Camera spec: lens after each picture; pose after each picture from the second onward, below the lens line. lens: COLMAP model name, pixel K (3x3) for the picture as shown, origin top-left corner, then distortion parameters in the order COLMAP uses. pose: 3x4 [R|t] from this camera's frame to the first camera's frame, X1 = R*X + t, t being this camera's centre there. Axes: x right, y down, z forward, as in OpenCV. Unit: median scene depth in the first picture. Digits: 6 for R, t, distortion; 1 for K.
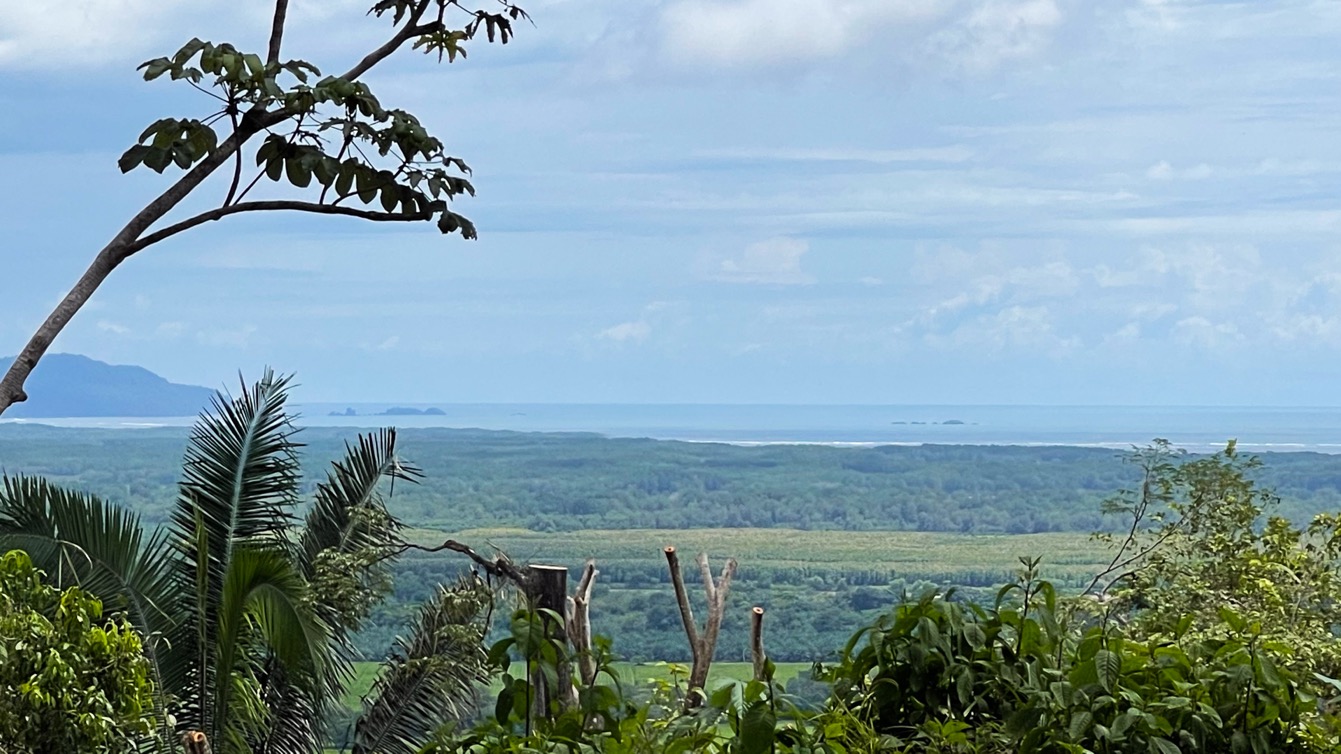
lens RADIAL K [[4993.6, 0, 669.6], [0, 4993.6, 376.5], [0, 0, 1]] dist [-0.098817, 0.000000]
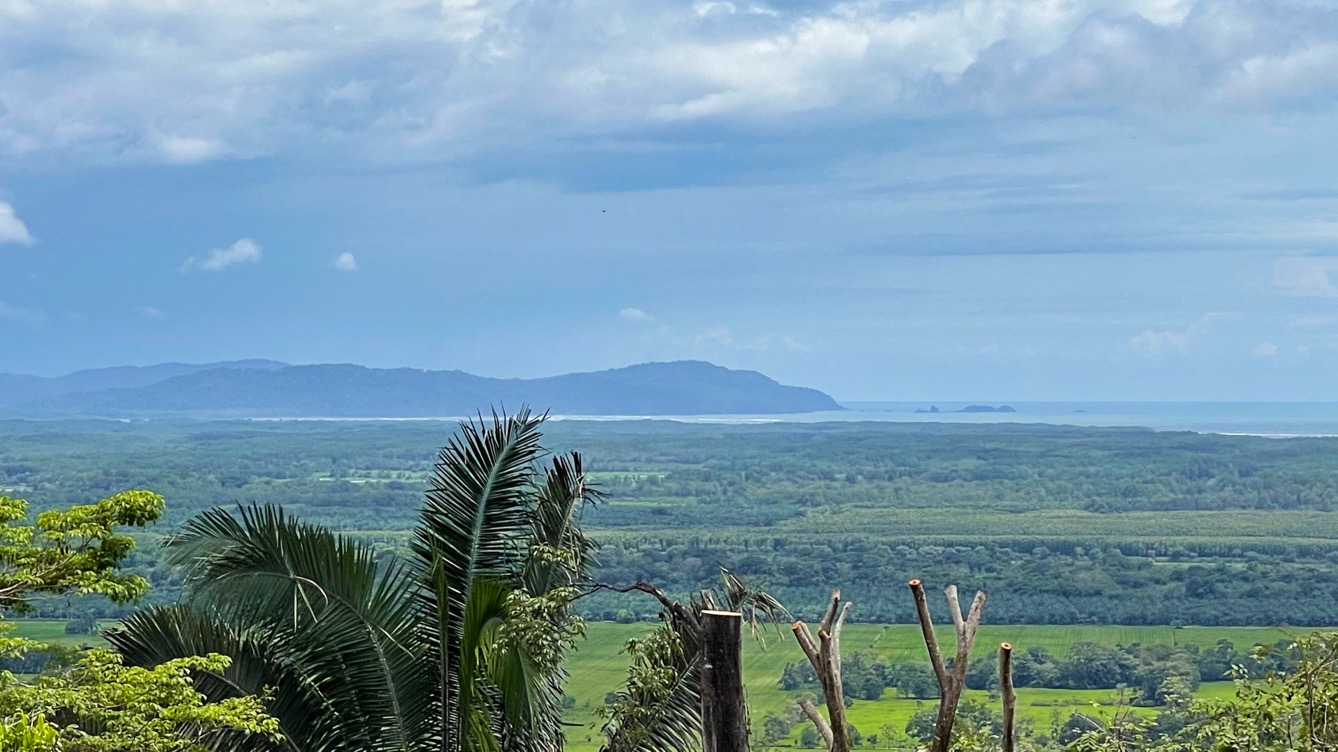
lens RADIAL K [[3967.6, 0, 679.8], [0, 3967.6, 378.3], [0, 0, 1]] dist [-0.044478, 0.000000]
pose [[0.987317, -0.003699, -0.158718, 0.042556], [0.004042, 0.999990, 0.001842, -0.003691], [0.158710, -0.002460, 0.987322, 0.126847]]
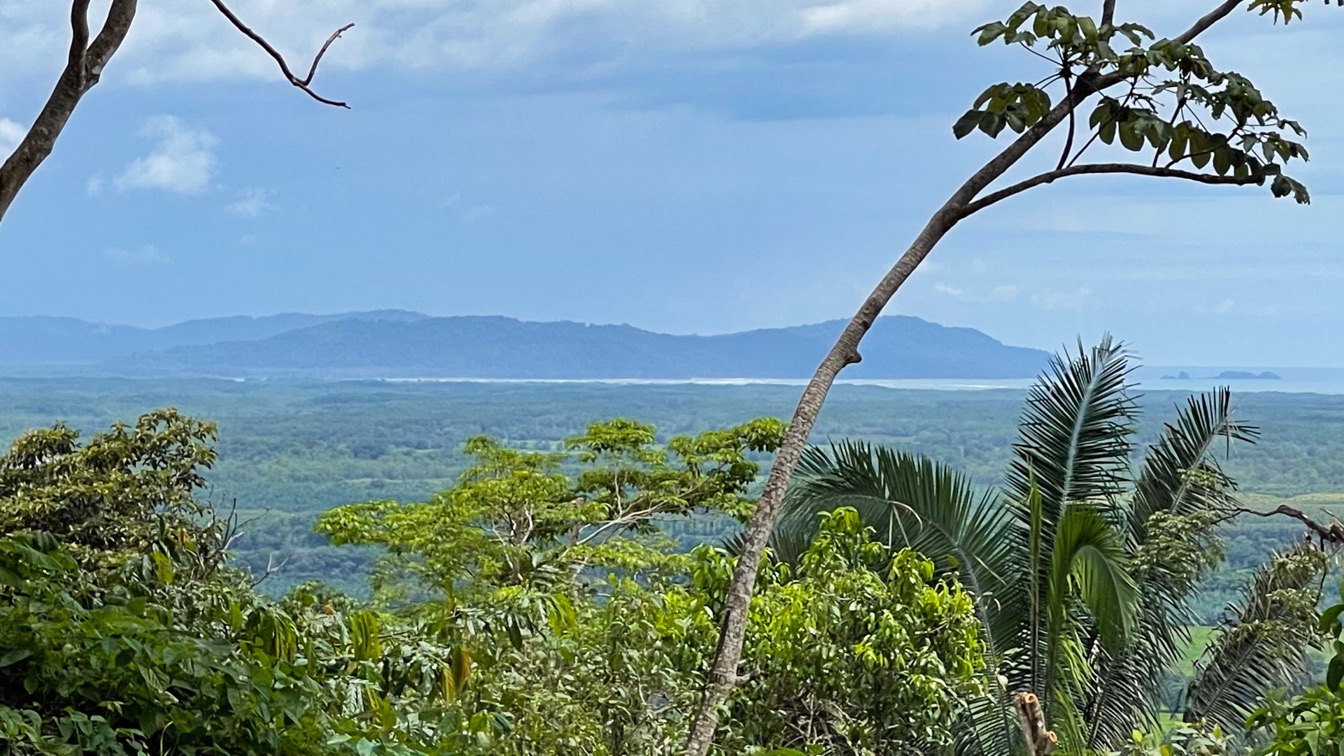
lens RADIAL K [[5004.8, 0, 664.6], [0, 5004.8, 375.3], [0, 0, 1]] dist [-0.098817, 0.000000]
pose [[0.985947, 0.006445, -0.166932, 0.000619], [-0.005249, 0.999957, 0.007608, 0.000018], [0.166974, -0.006625, 0.985939, -0.002916]]
